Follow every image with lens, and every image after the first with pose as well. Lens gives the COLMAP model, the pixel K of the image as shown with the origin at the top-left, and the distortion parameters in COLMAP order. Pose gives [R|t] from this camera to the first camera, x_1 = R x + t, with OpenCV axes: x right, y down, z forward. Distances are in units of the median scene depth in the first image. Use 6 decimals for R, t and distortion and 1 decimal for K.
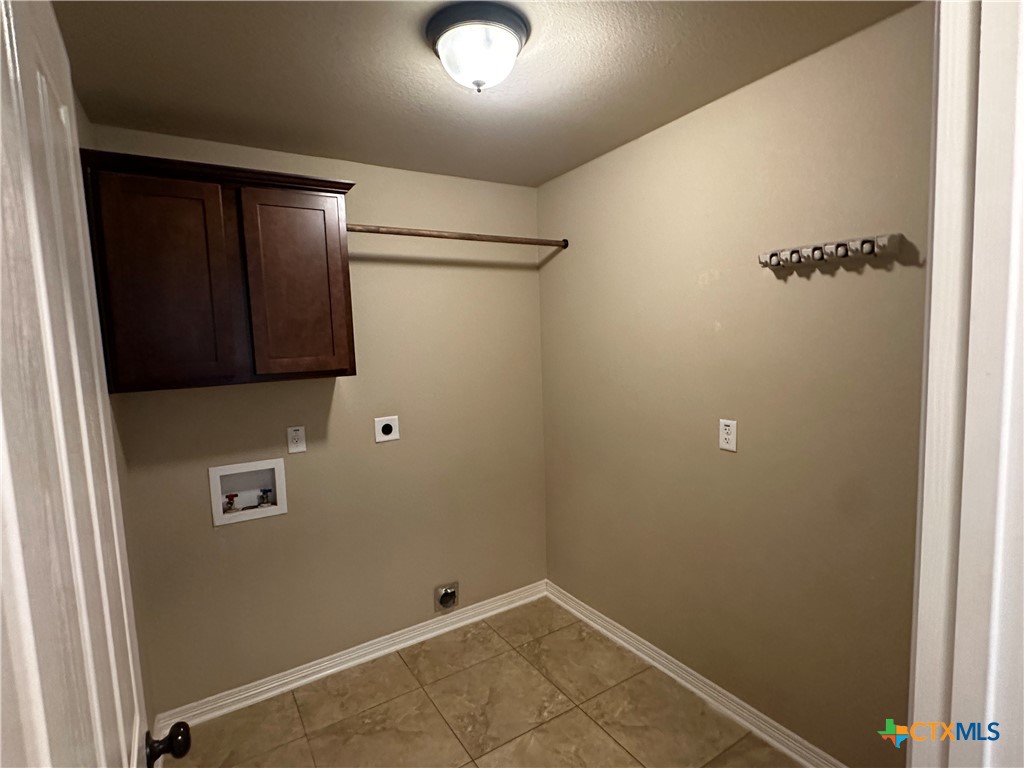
lens RADIAL K [[512.5, 0, 511.1], [0, 512.5, 384.1], [0, 0, 1]] dist [-0.016436, -0.000384]
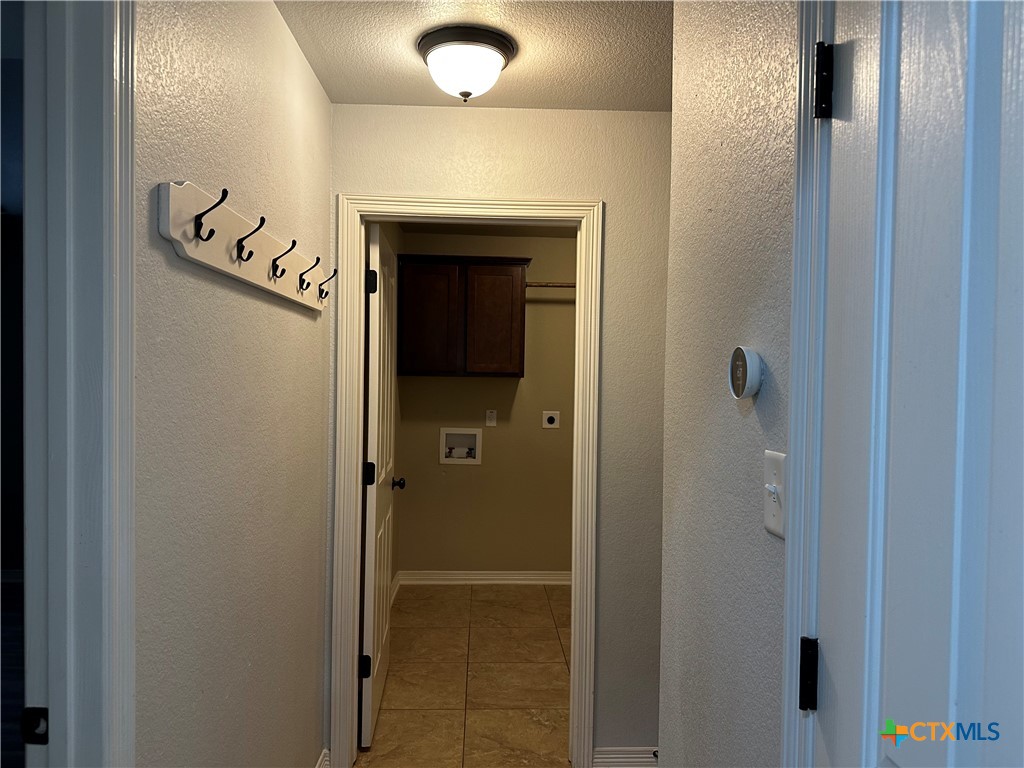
lens RADIAL K [[759.9, 0, 512.0], [0, 759.9, 384.1], [0, 0, 1]] dist [-0.002295, -0.000597]
pose [[0.861173, 0.066770, -0.503907, 0.817006], [-0.101399, 0.993976, -0.041582, 0.099667], [0.498096, 0.086905, 0.862756, -0.997469]]
